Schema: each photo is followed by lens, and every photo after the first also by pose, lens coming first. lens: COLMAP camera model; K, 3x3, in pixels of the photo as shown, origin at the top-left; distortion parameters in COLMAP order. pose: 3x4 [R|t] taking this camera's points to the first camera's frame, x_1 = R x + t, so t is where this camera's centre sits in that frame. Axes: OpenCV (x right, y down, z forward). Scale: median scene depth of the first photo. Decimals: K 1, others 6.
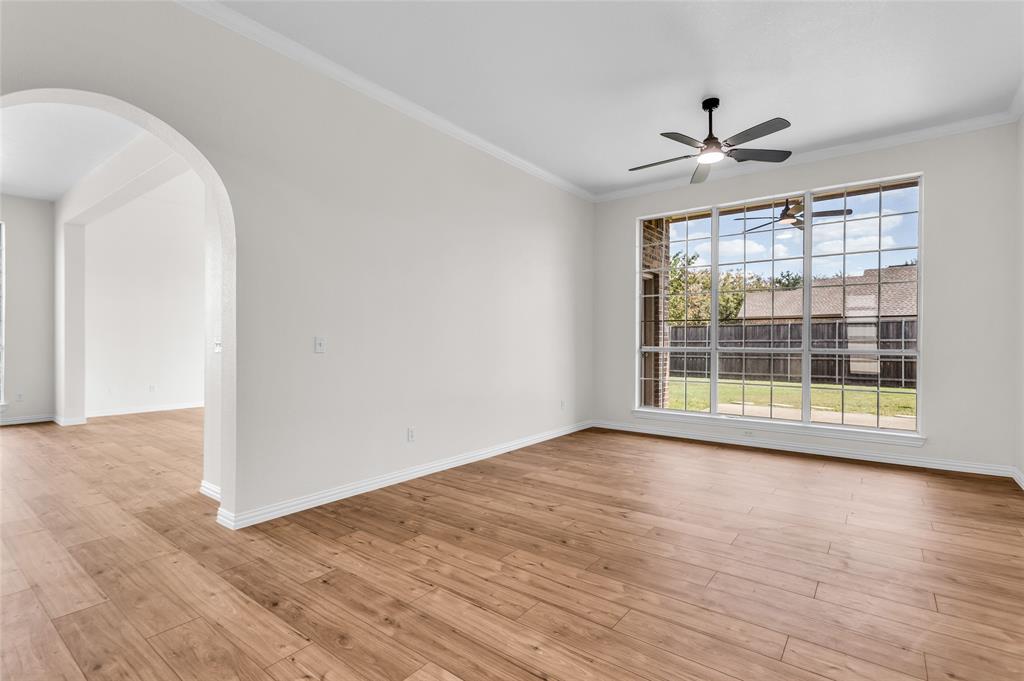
lens RADIAL K [[484.6, 0, 510.8], [0, 484.6, 342.3], [0, 0, 1]] dist [0.001862, 0.000706]
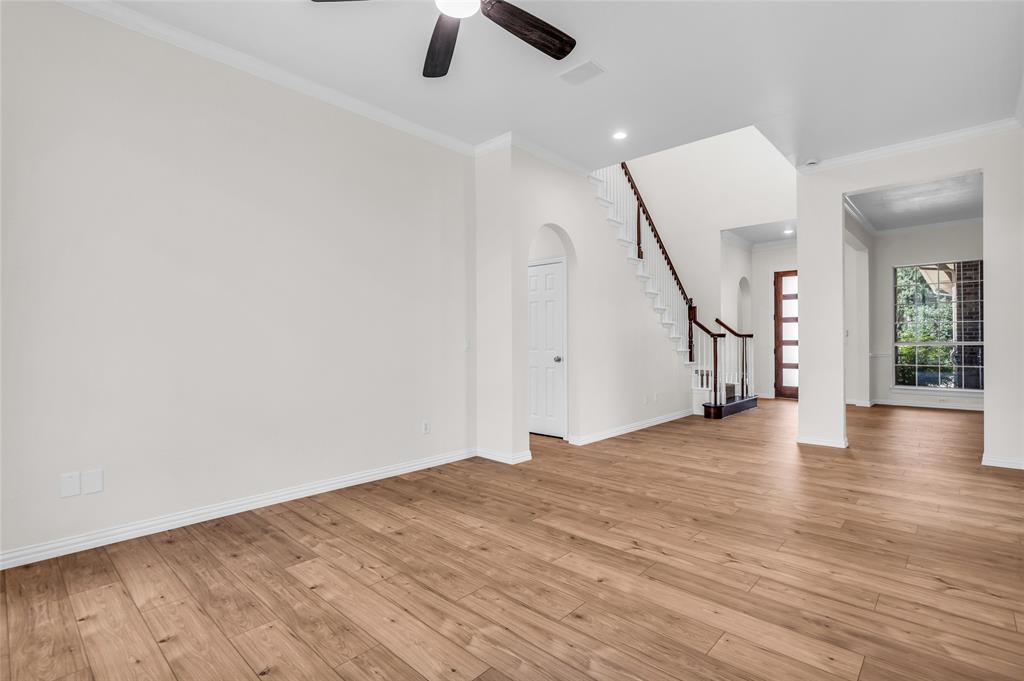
lens RADIAL K [[484.6, 0, 510.8], [0, 484.6, 342.3], [0, 0, 1]] dist [0.001862, 0.000706]
pose [[-0.995542, 0.005134, 0.094175, 0.360122], [0.005308, 0.999985, 0.001596, -0.002455], [-0.094165, 0.002089, -0.995554, 1.817156]]
